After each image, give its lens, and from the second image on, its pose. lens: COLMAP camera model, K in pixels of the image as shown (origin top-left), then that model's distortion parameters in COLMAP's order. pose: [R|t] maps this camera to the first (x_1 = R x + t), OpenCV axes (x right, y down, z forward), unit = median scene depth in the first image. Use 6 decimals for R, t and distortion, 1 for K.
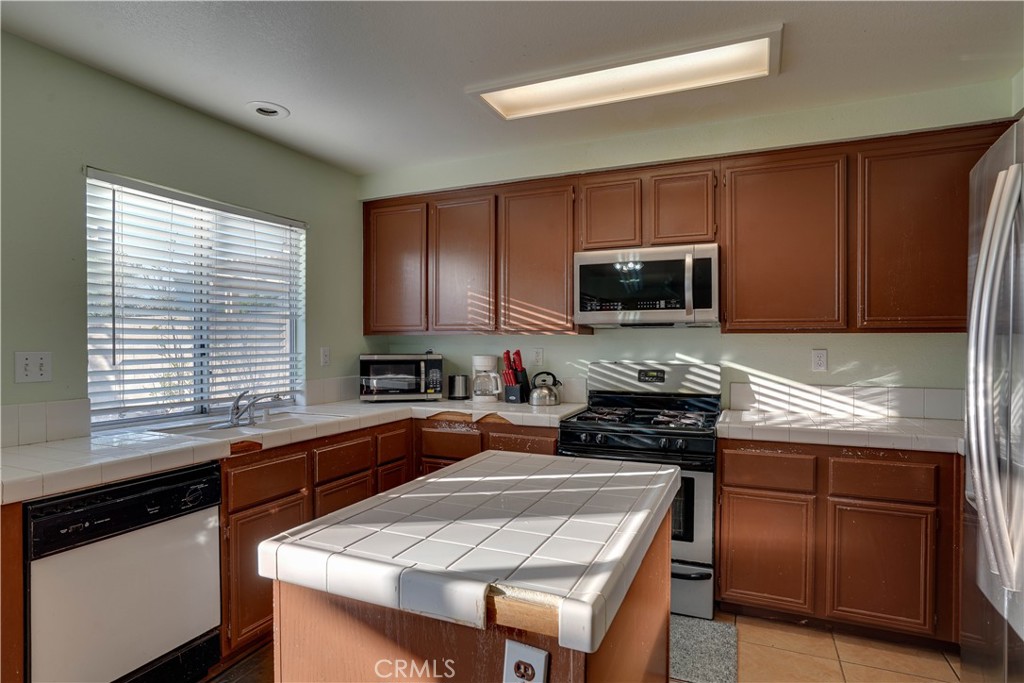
lens RADIAL K [[549.2, 0, 513.8], [0, 549.2, 344.9], [0, 0, 1]] dist [-0.024424, 0.001009]
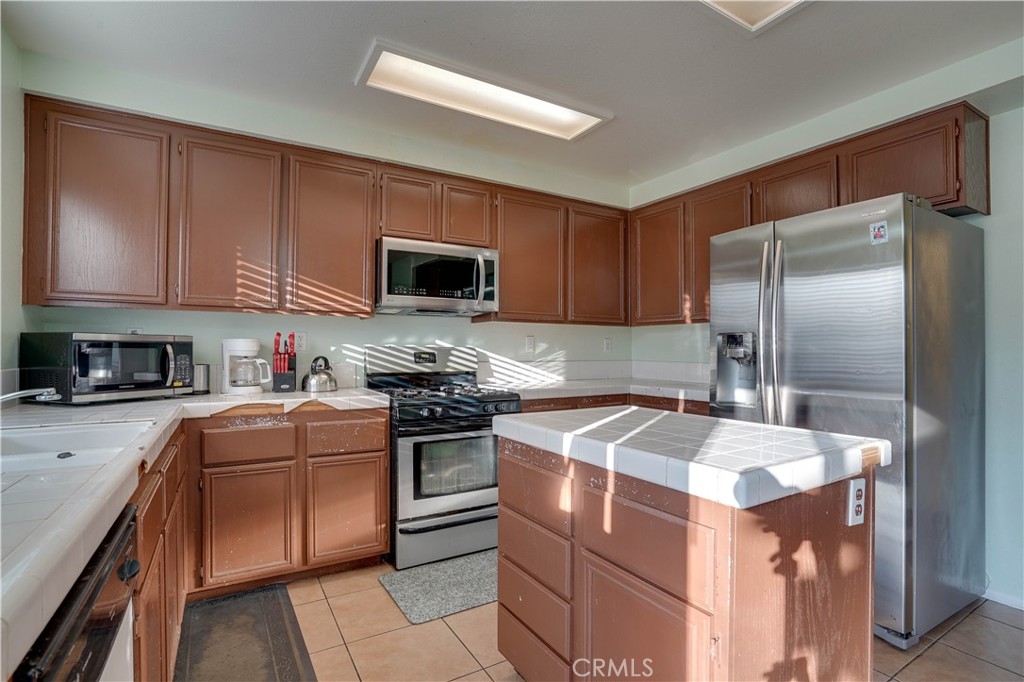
lens RADIAL K [[485.4, 0, 505.6], [0, 485.4, 349.4], [0, 0, 1]] dist [-0.044164, 0.014485]
pose [[0.585290, 0.002963, 0.810819, -0.487564], [0.001107, 0.999989, -0.004453, 0.046154], [-0.810824, 0.003504, 0.585280, 0.289058]]
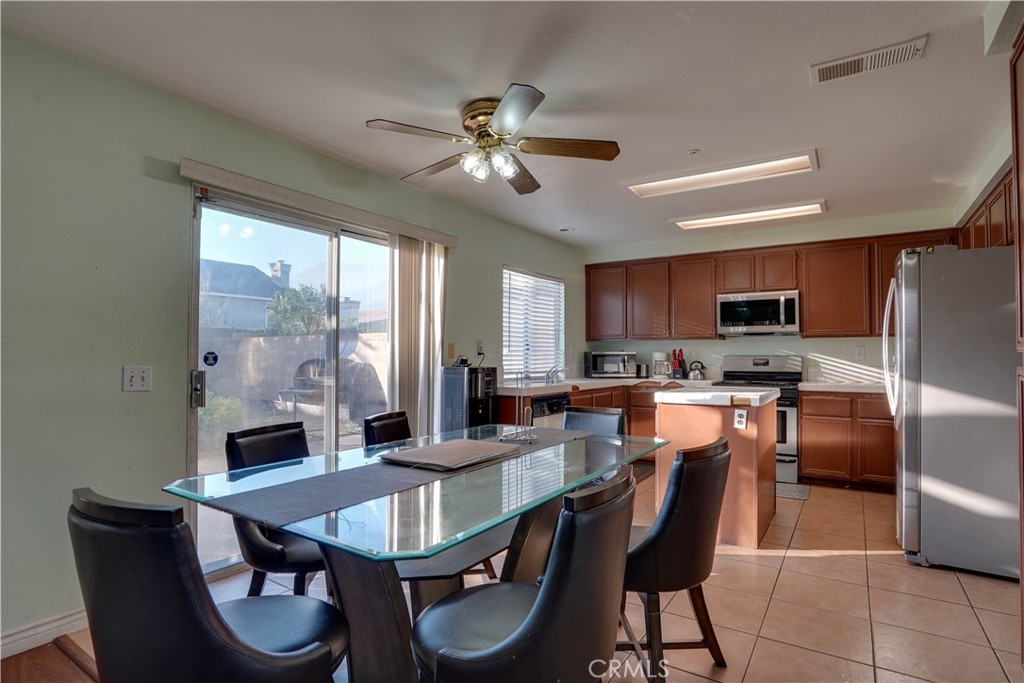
lens RADIAL K [[512.4, 0, 523.0], [0, 512.4, 345.1], [0, 0, 1]] dist [-0.035615, 0.009371]
pose [[0.986750, -0.002255, -0.162233, -0.260600], [-0.002351, 0.999600, -0.028196, 0.051496], [0.162231, 0.028204, 0.986350, -0.810223]]
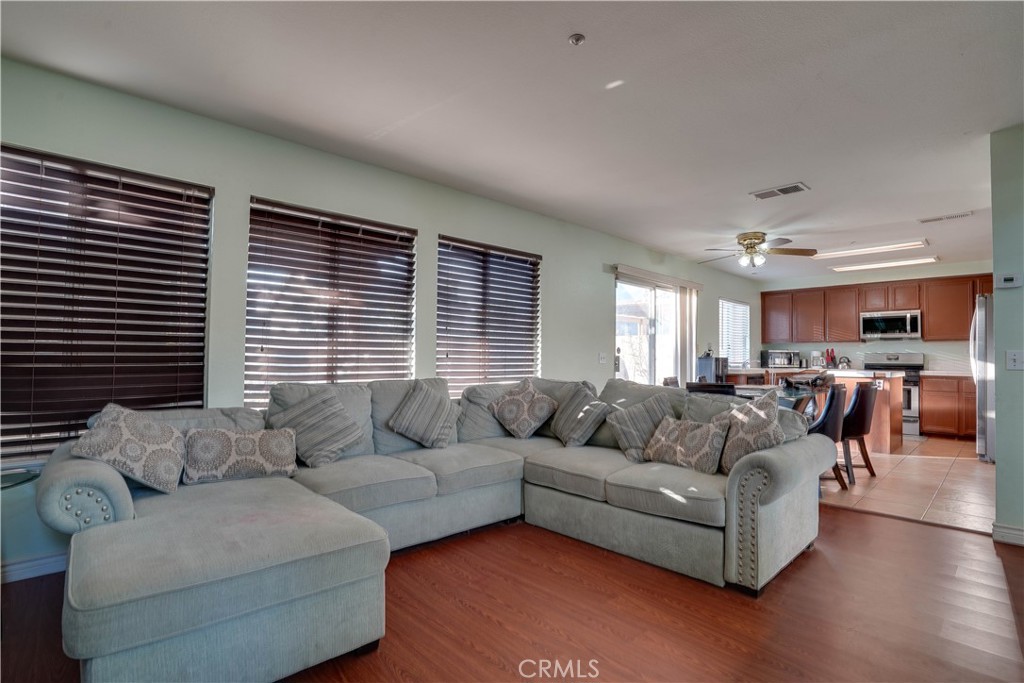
lens RADIAL K [[512.4, 0, 517.6], [0, 512.4, 345.6], [0, 0, 1]] dist [-0.035615, 0.009371]
pose [[0.932764, 0.000385, -0.360486, -0.595540], [-0.013048, 0.999380, -0.032695, 0.105657], [0.360250, 0.035201, 0.932191, -2.036579]]
